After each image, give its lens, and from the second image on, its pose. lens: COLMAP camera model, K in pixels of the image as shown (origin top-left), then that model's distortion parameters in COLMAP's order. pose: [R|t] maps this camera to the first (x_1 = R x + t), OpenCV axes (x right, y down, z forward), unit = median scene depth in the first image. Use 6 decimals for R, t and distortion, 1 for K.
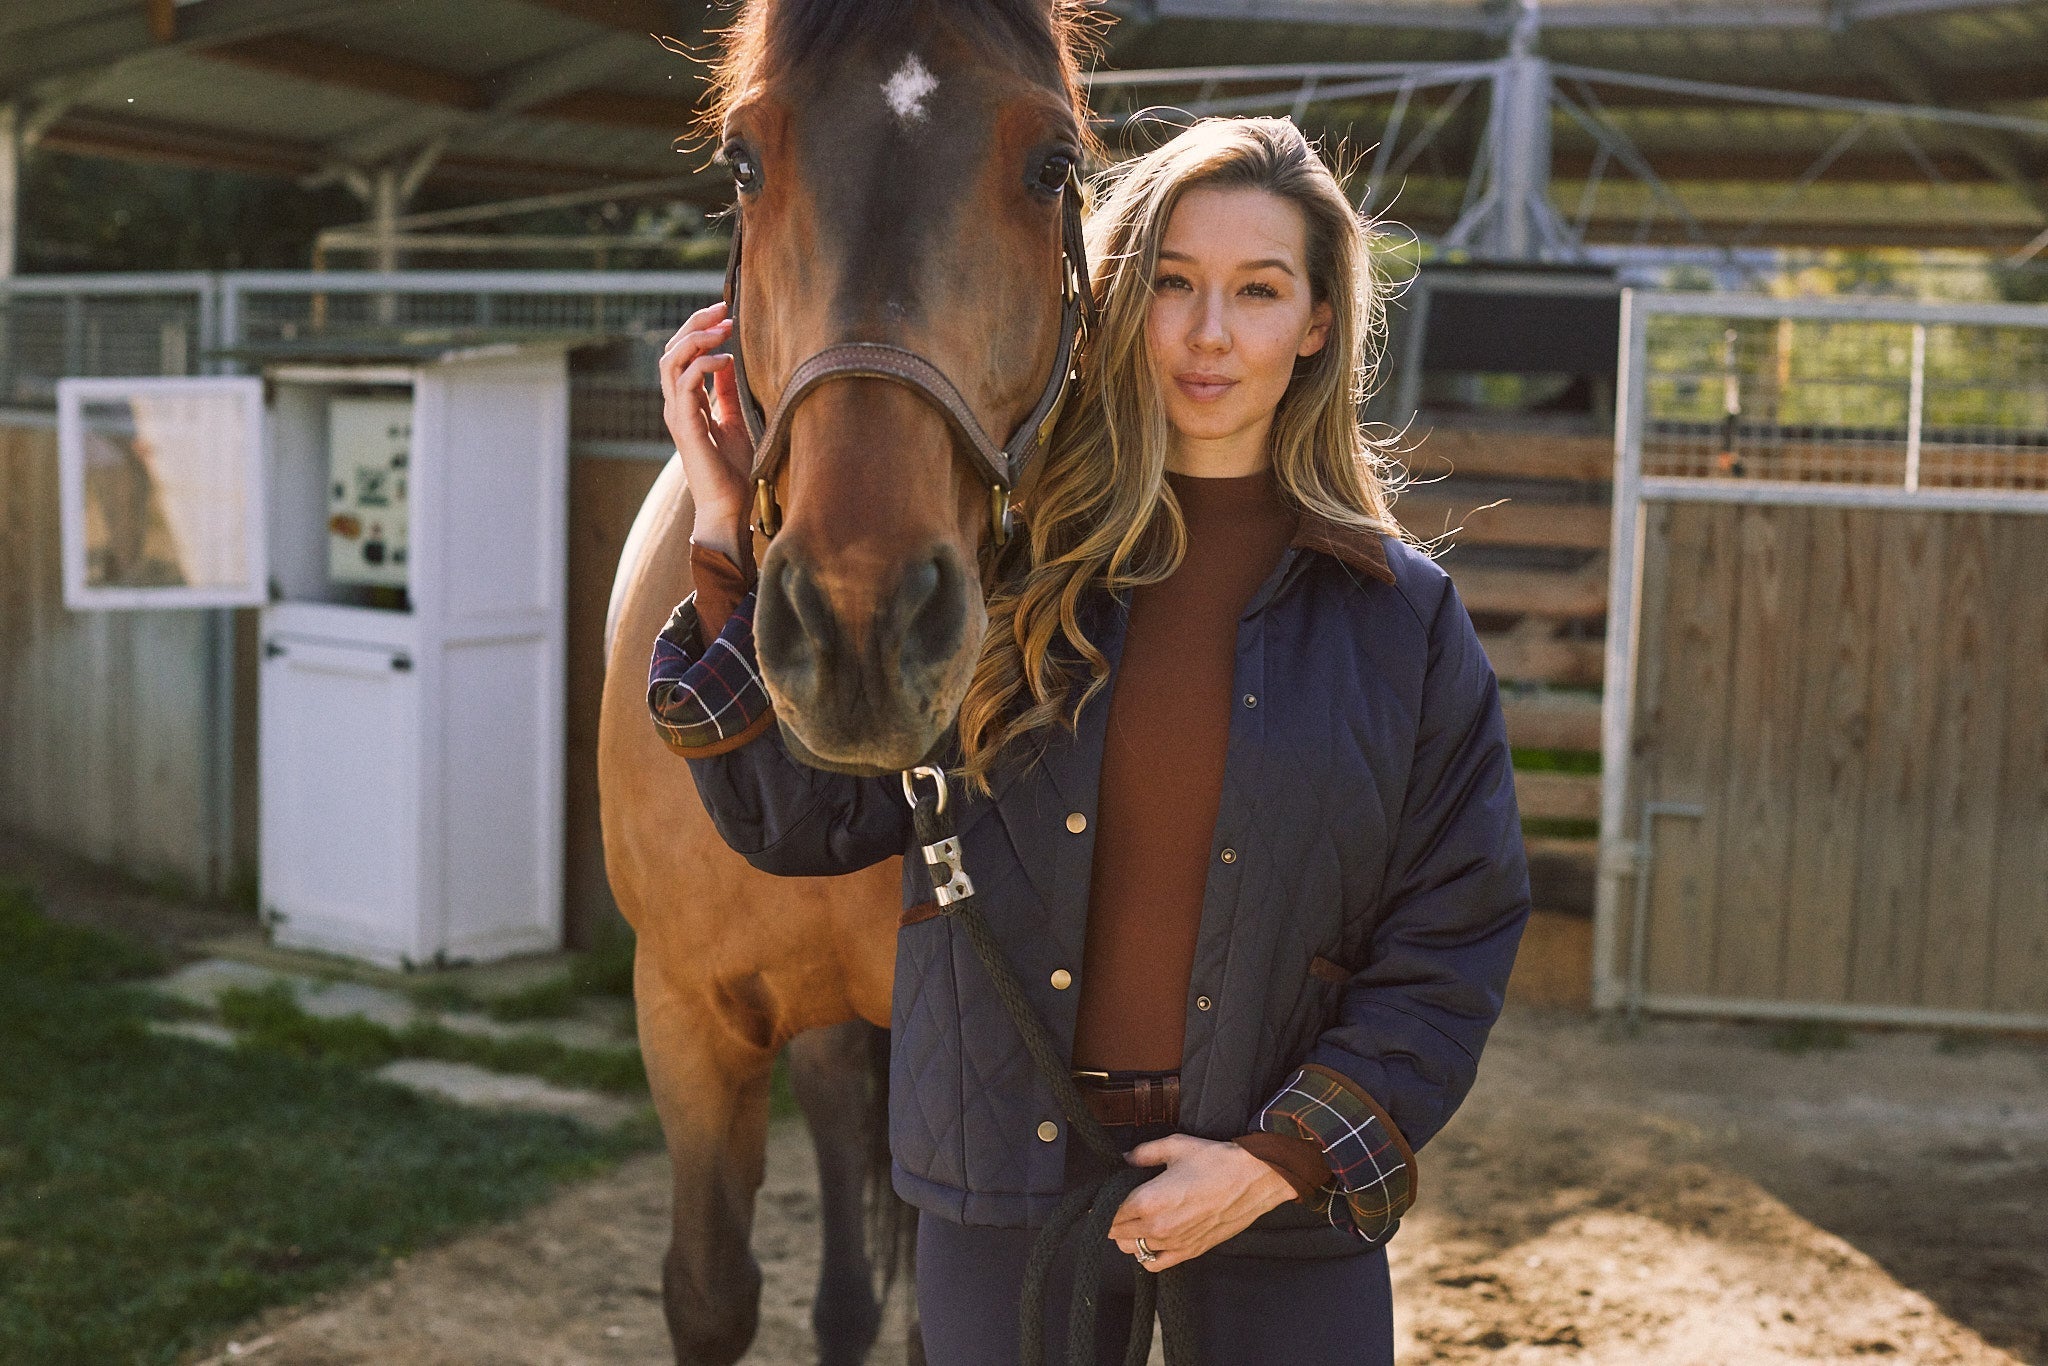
lens RADIAL K [[2947.8, 0, 1011.1], [0, 2947.8, 683.9], [0, 0, 1]] dist [-0.148917, 0.195577]
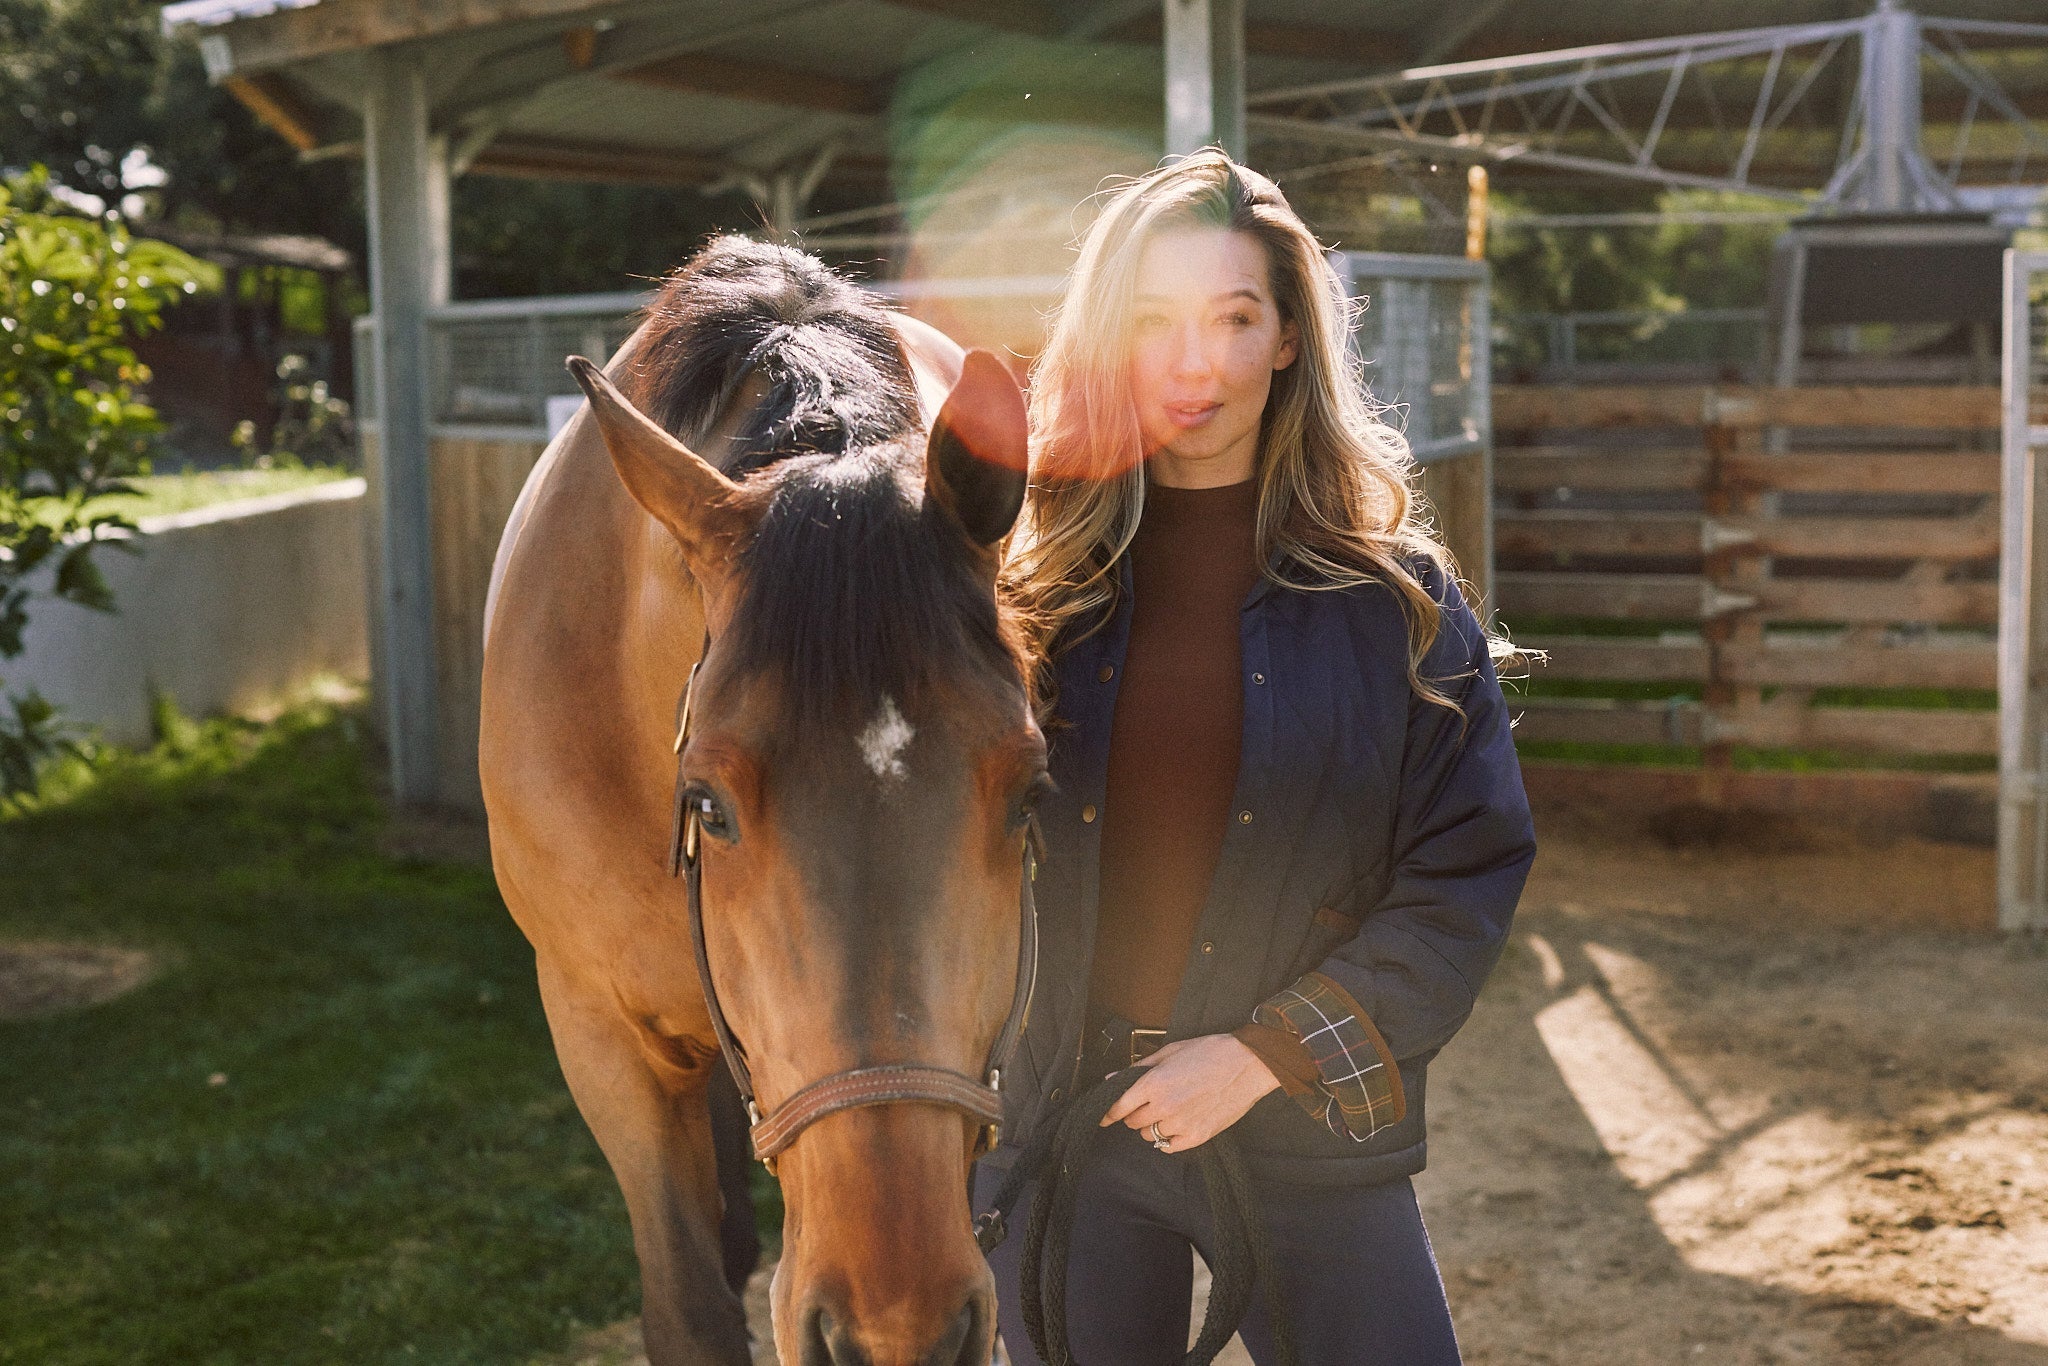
lens RADIAL K [[2945.3, 0, 1061.7], [0, 2945.3, 685.1], [0, 0, 1]] dist [-0.139123, 0.210285]
pose [[0.993410, -0.036165, -0.108757, -0.020904], [0.037394, 0.999257, 0.009285, -0.000032], [0.108340, -0.013290, 0.994025, -0.082442]]
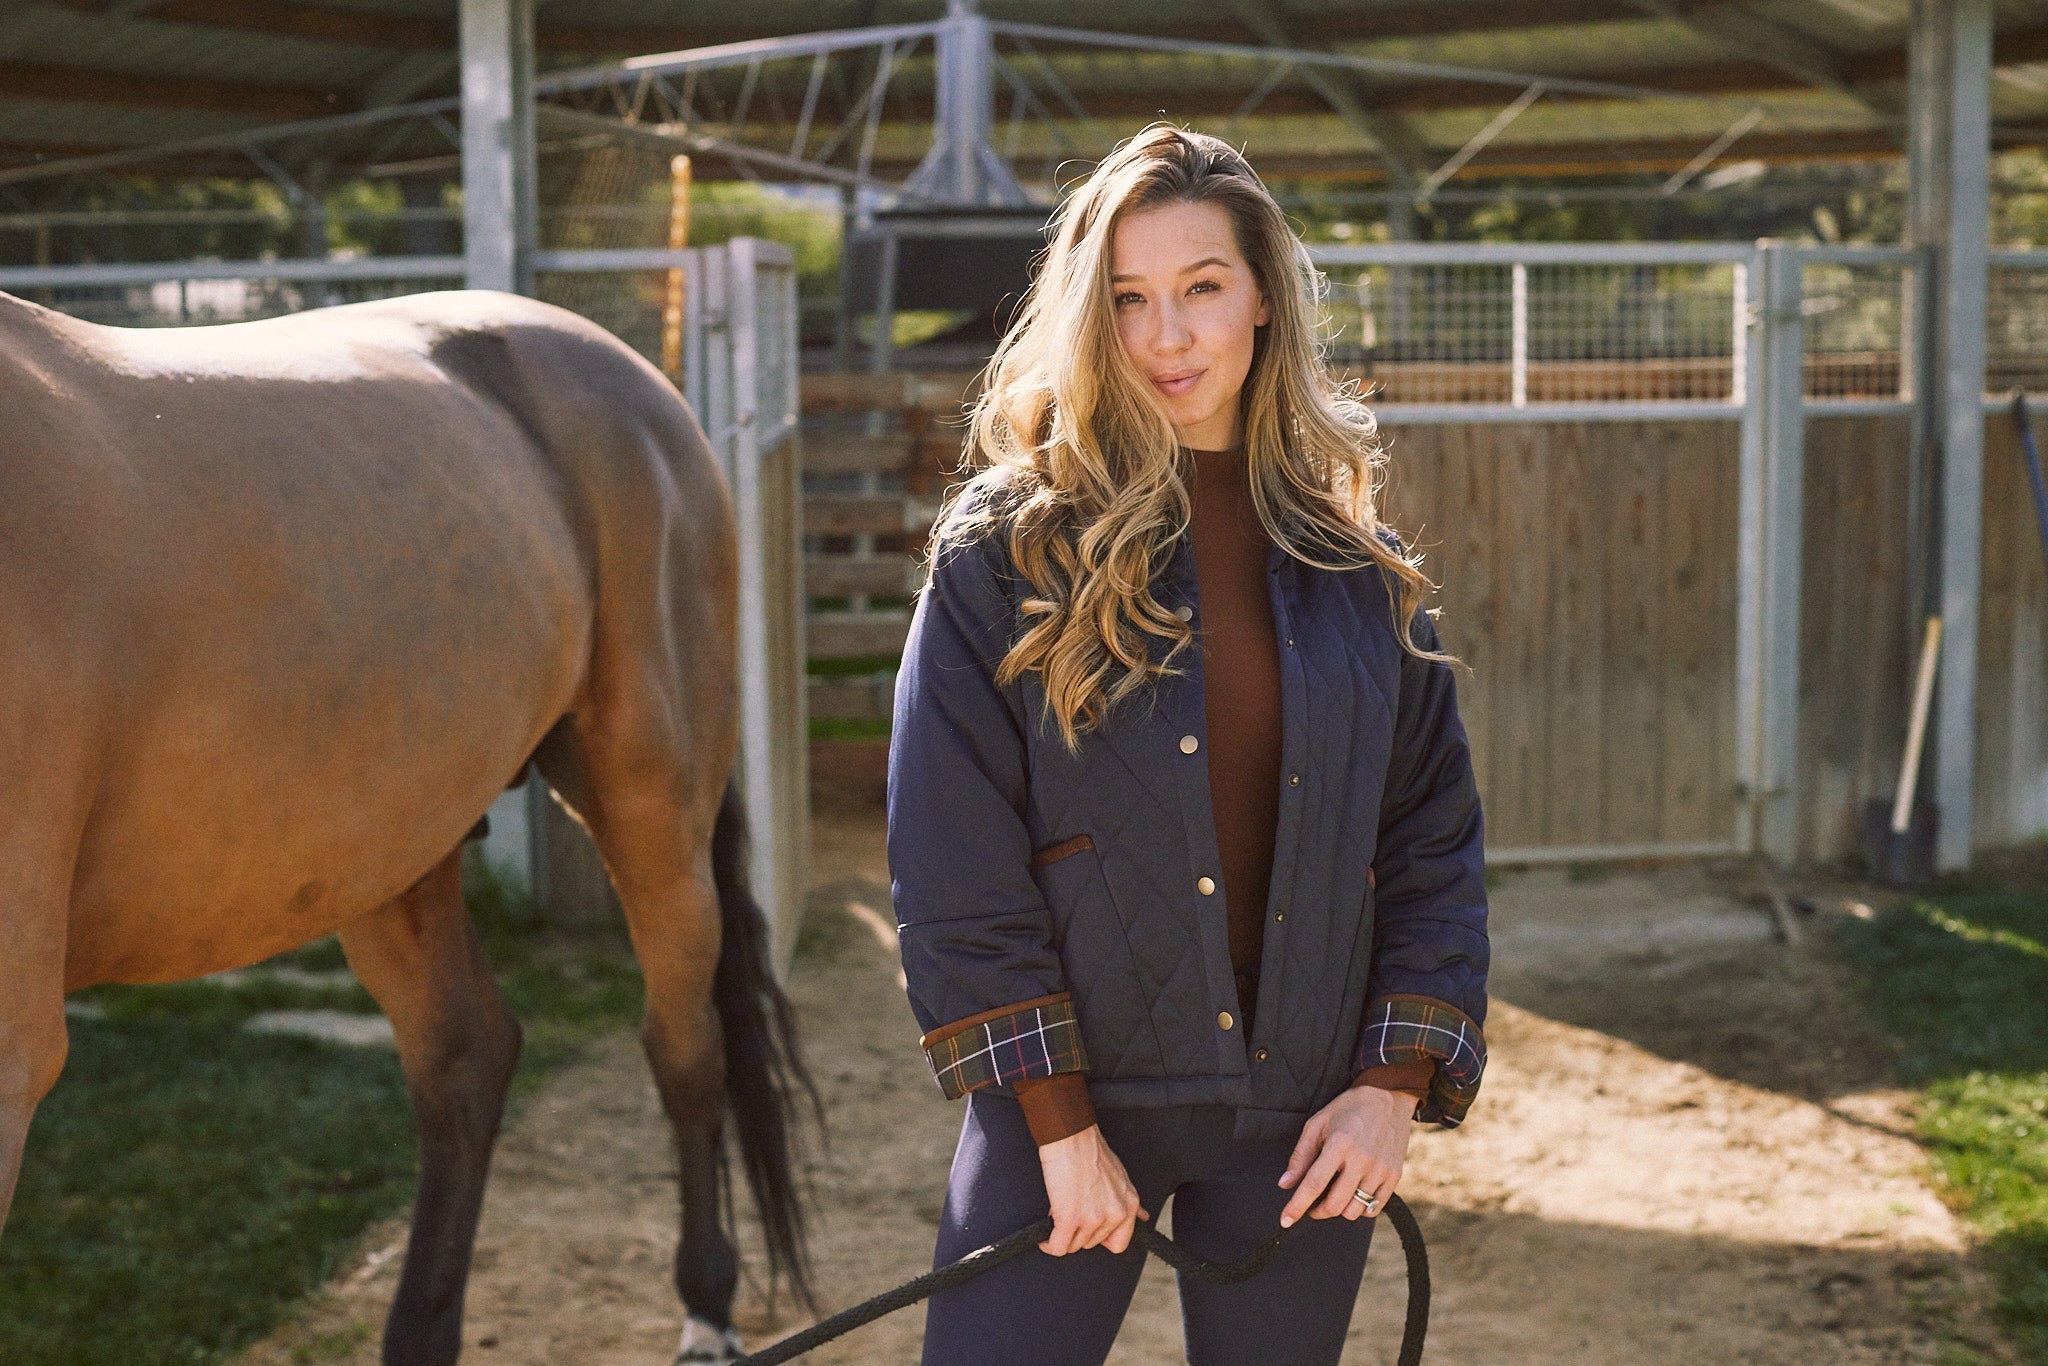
lens RADIAL K [[2950.4, 0, 1027.0], [0, 2950.4, 688.8], [0, 0, 1]] dist [-0.165910, 0.292640]
pose [[0.963528, -0.072307, 0.257654, -0.191678], [0.066040, 0.997274, 0.032907, -0.005123], [-0.259331, -0.014692, 0.965677, -0.086723]]
